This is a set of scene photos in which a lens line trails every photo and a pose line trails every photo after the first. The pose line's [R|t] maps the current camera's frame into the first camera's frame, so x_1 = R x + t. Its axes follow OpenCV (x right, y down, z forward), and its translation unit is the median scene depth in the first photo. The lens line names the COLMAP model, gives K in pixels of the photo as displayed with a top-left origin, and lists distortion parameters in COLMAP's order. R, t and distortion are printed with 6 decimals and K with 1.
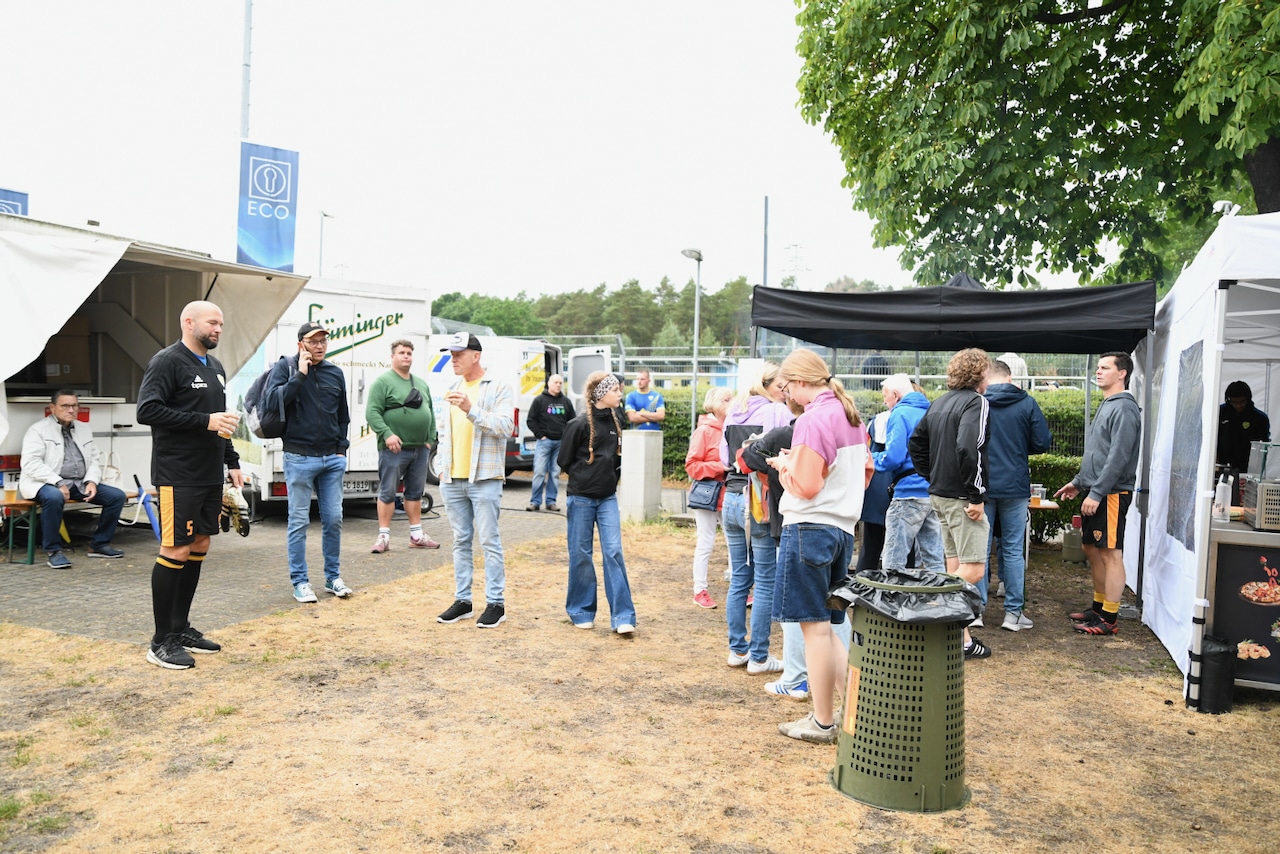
lens RADIAL K [[987.1, 0, 639.2], [0, 987.1, 429.2], [0, 0, 1]] dist [0.002110, 0.003965]
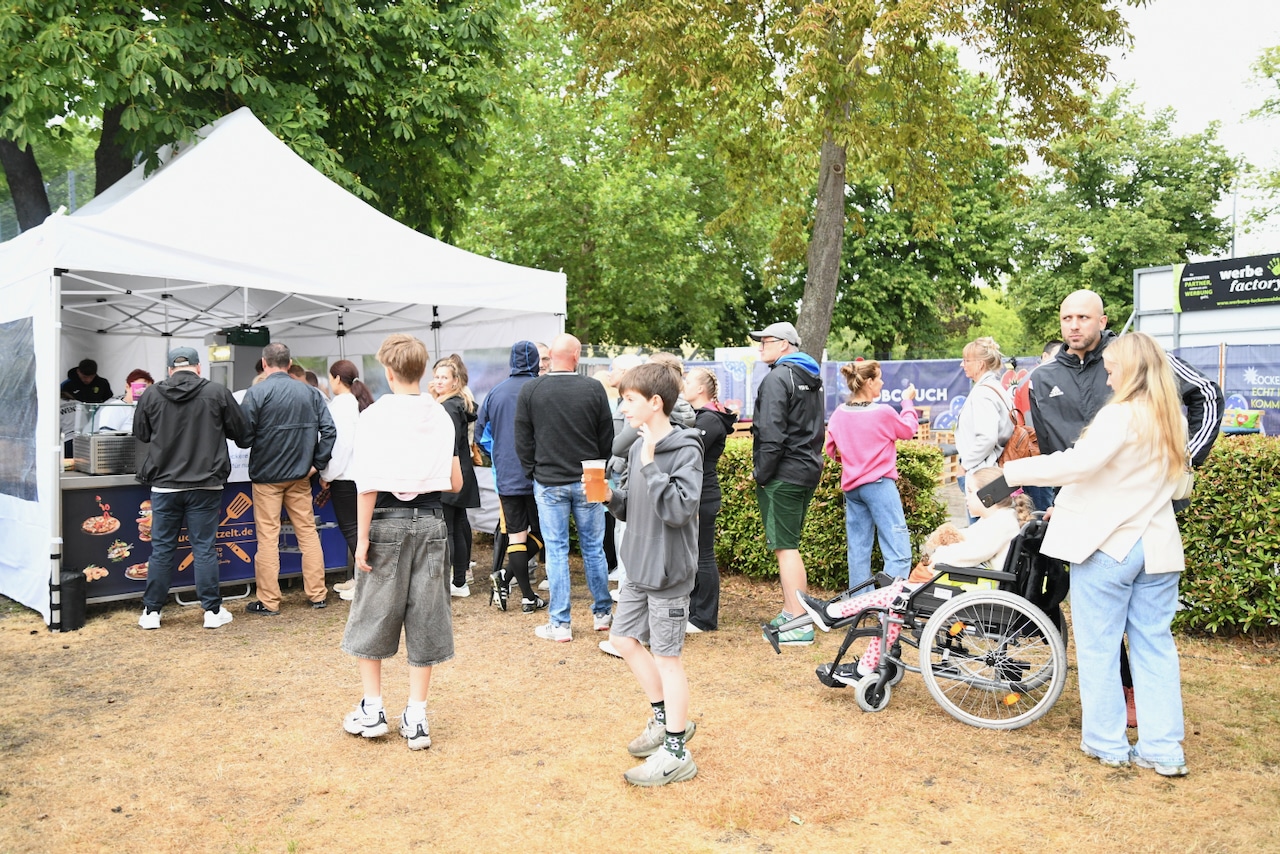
lens RADIAL K [[987.1, 0, 640.1], [0, 987.1, 427.1], [0, 0, 1]] dist [0.002110, 0.003965]
pose [[0.388322, -0.067957, 0.919015, -0.233452], [0.035213, 0.997643, 0.058892, -0.005444], [-0.920851, 0.009492, 0.389800, -0.103562]]
